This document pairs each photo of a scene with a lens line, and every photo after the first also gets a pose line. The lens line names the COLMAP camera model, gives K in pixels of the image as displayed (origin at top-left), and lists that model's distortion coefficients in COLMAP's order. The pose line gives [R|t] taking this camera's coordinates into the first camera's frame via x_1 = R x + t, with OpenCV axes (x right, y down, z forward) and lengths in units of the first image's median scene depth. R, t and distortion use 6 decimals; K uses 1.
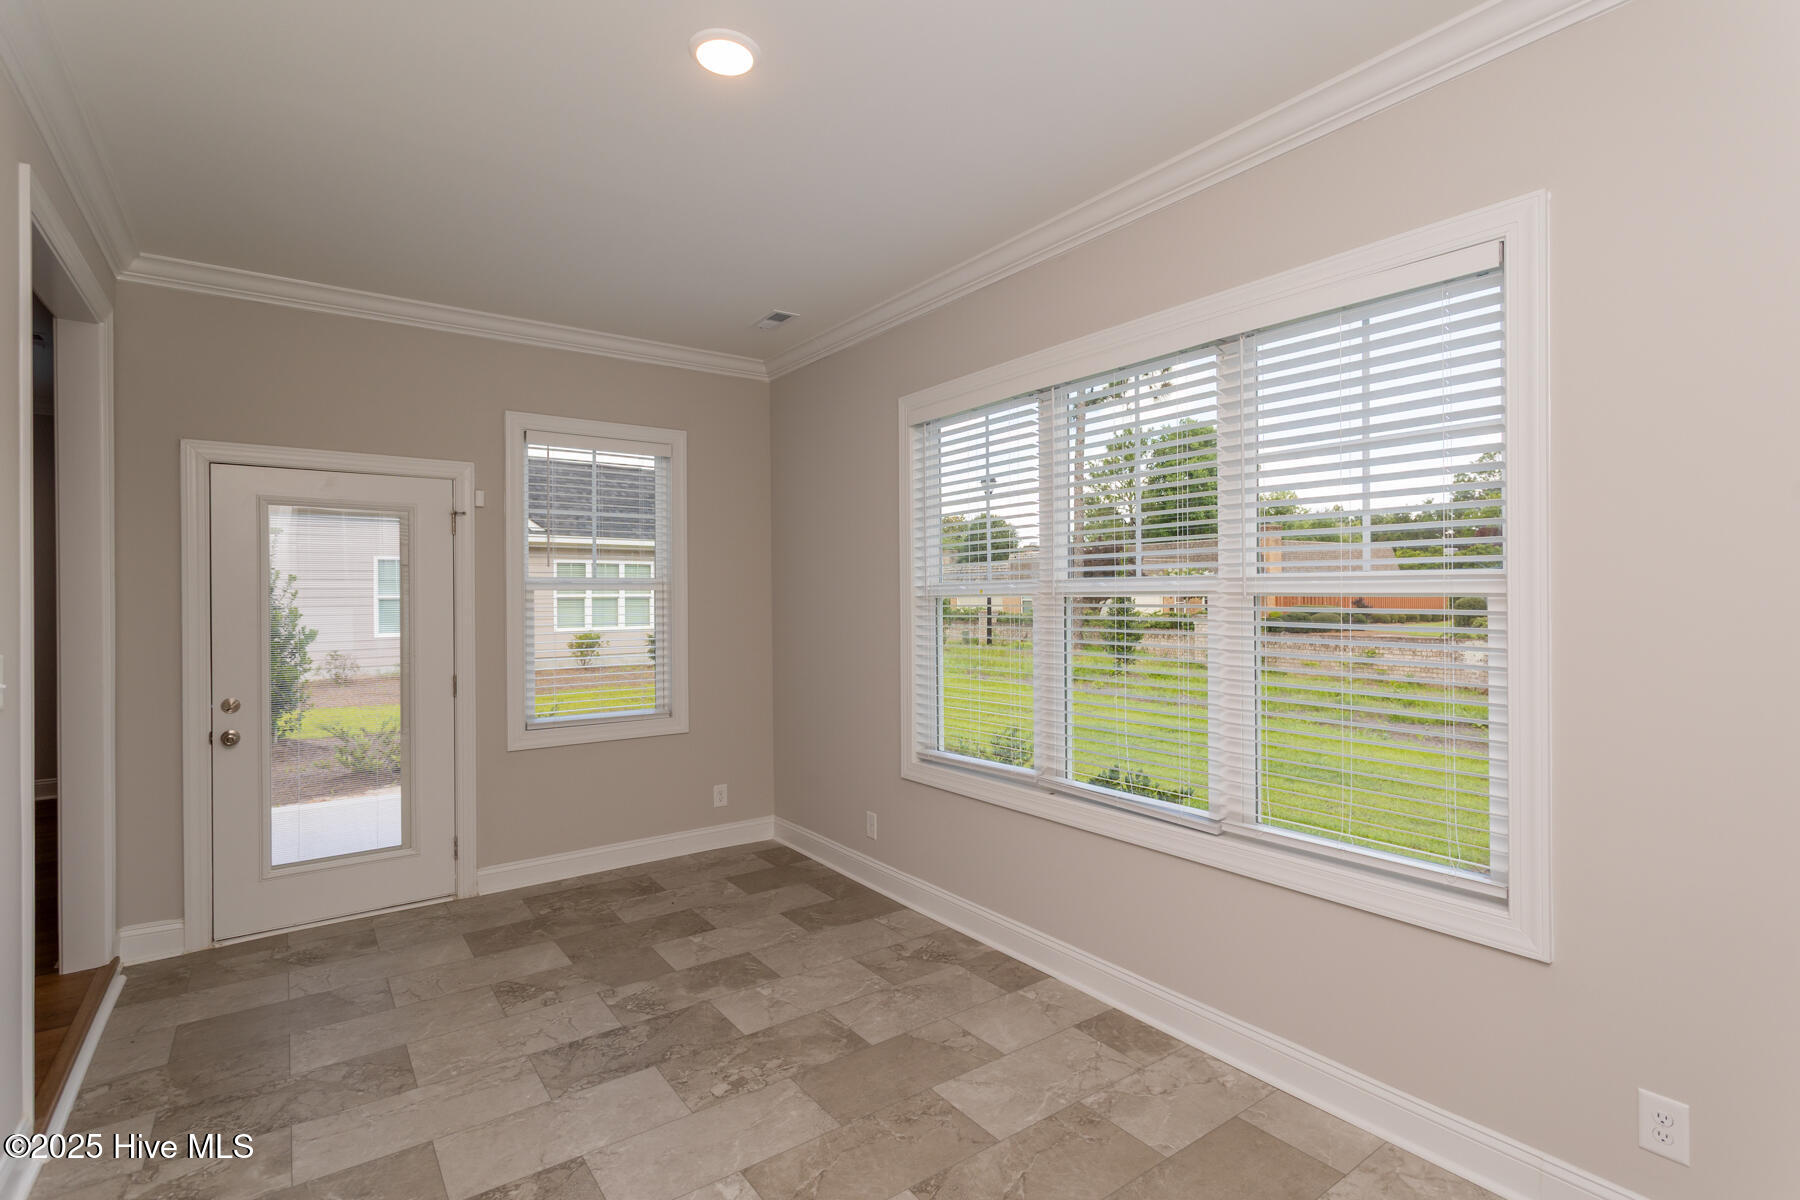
lens RADIAL K [[851.9, 0, 905.0], [0, 851.9, 589.7], [0, 0, 1]] dist [-0.000017, 0.001760]
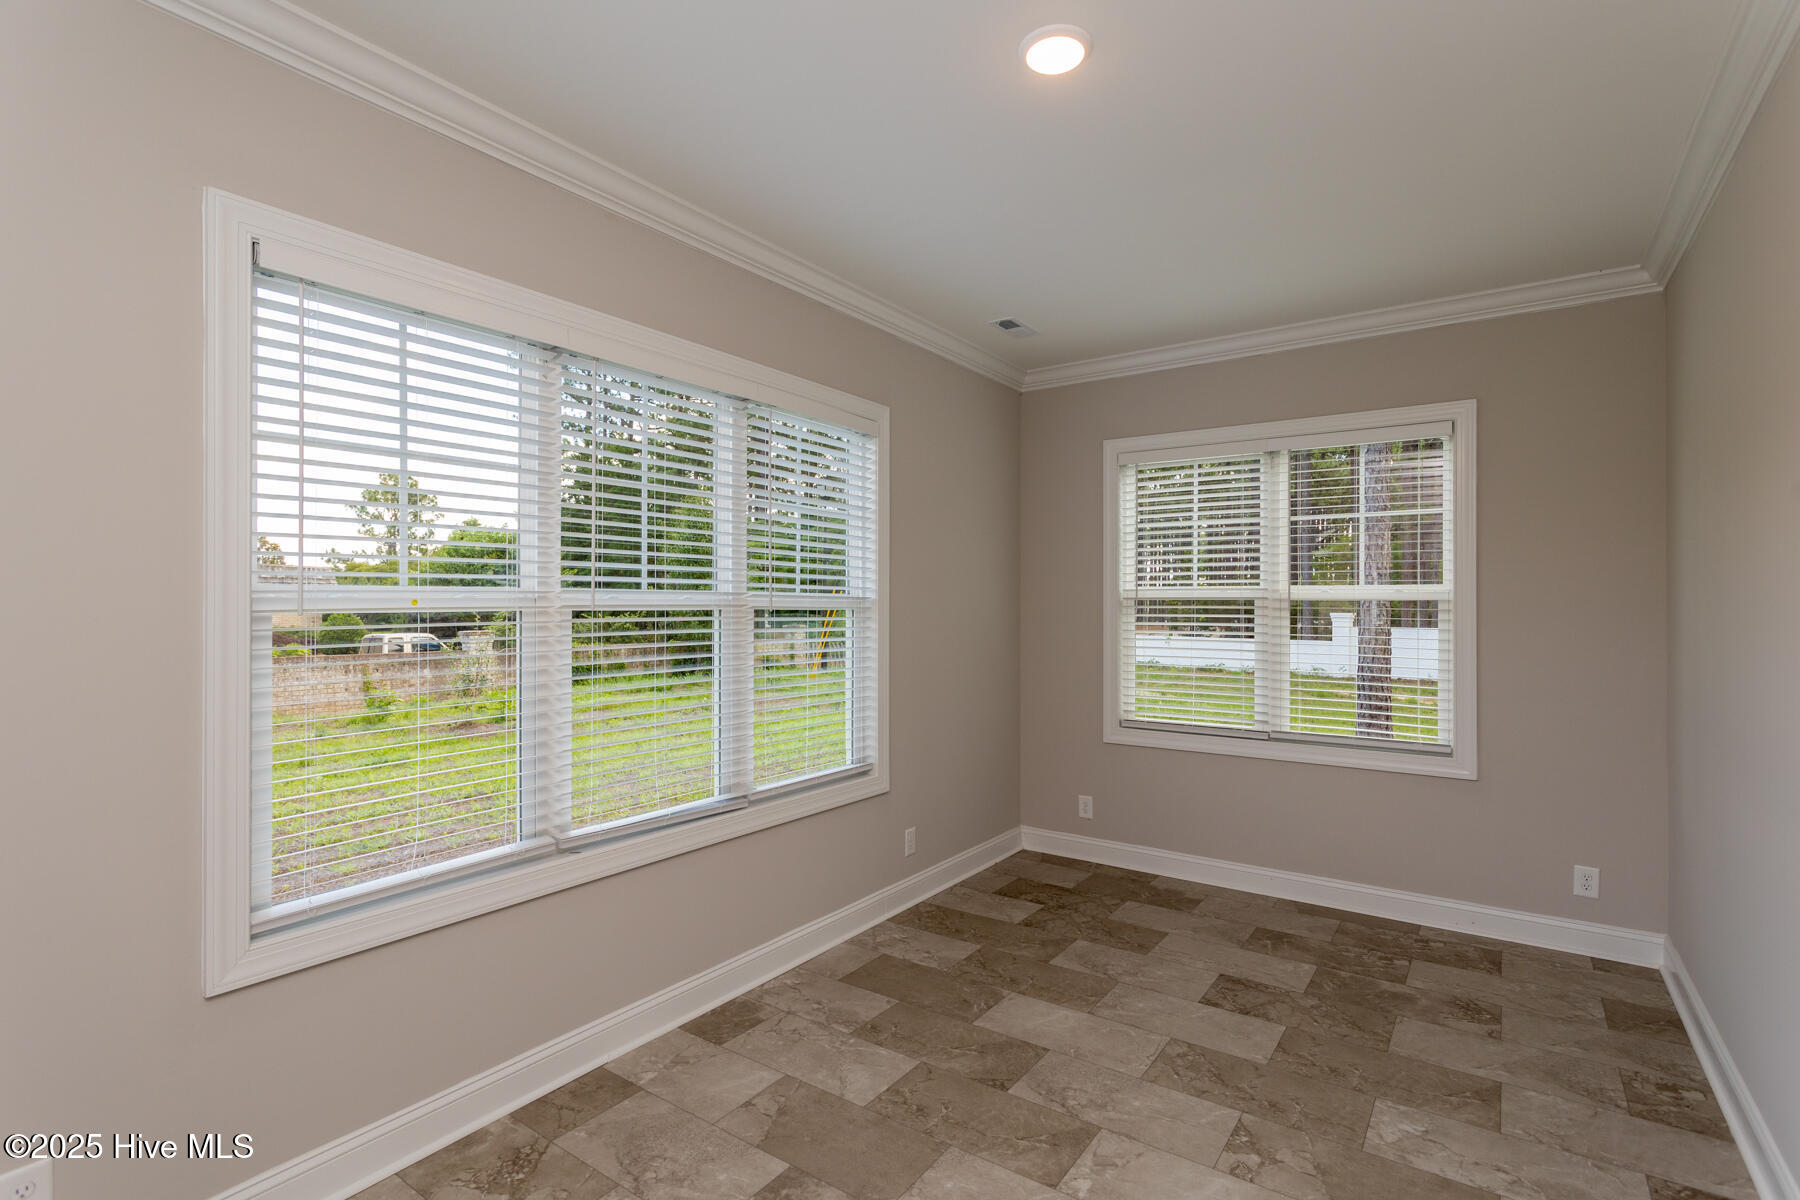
lens RADIAL K [[851.9, 0, 904.9], [0, 851.9, 598.7], [0, 0, 1]] dist [-0.000017, 0.001760]
pose [[-0.321648, 0.016557, 0.946714, -0.821615], [0.000444, 0.999850, -0.017335, 0.013007], [-0.946859, -0.005156, -0.321607, 1.128647]]
